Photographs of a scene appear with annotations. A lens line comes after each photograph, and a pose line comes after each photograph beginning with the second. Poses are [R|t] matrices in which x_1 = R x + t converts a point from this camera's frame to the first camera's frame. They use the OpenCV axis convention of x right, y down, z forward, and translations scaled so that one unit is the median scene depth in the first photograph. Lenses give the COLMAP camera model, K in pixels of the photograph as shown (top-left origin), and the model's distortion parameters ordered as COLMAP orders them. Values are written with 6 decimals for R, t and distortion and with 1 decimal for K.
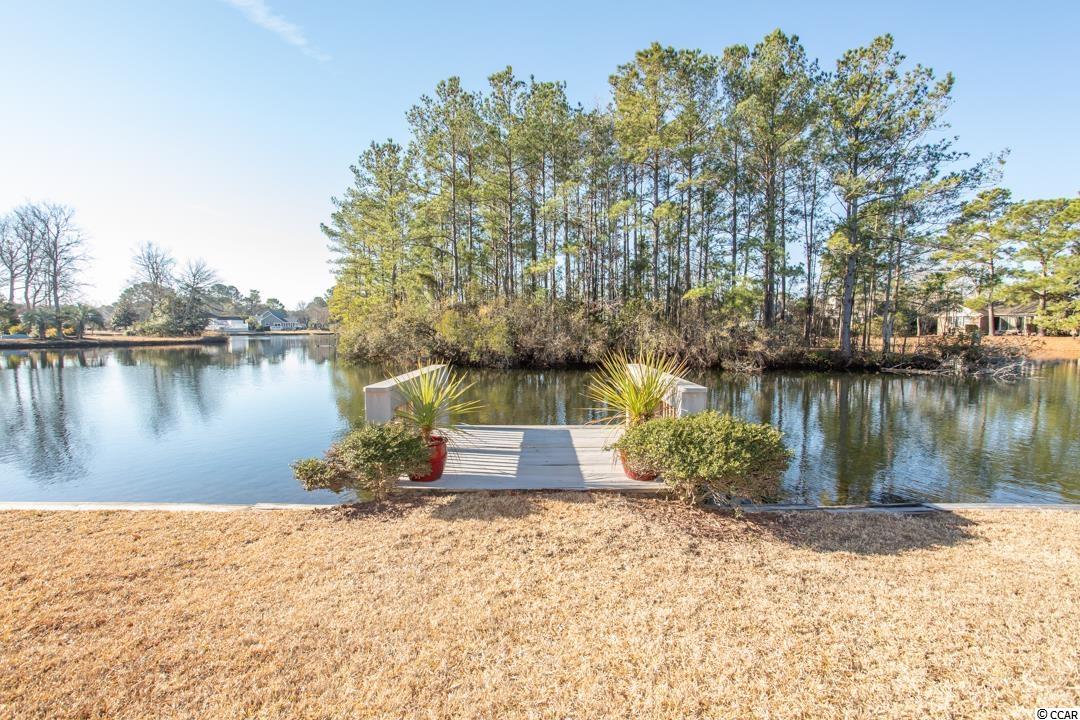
lens RADIAL K [[529.2, 0, 543.9], [0, 529.2, 361.5], [0, 0, 1]] dist [-0.045013, 0.022270]
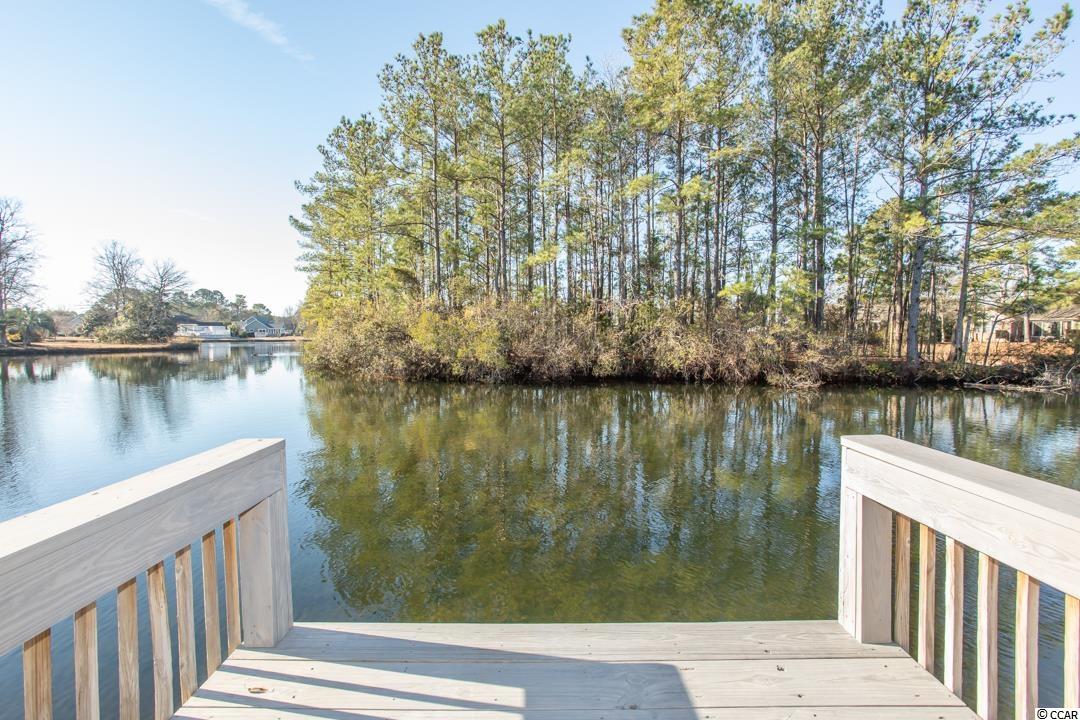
lens RADIAL K [[529.2, 0, 538.1], [0, 529.2, 355.4], [0, 0, 1]] dist [-0.045013, 0.022270]
pose [[0.999995, -0.000086, -0.003282, -0.005211], [0.000006, 0.999706, -0.024232, -0.008616], [0.003283, 0.024232, 0.999701, 0.161678]]
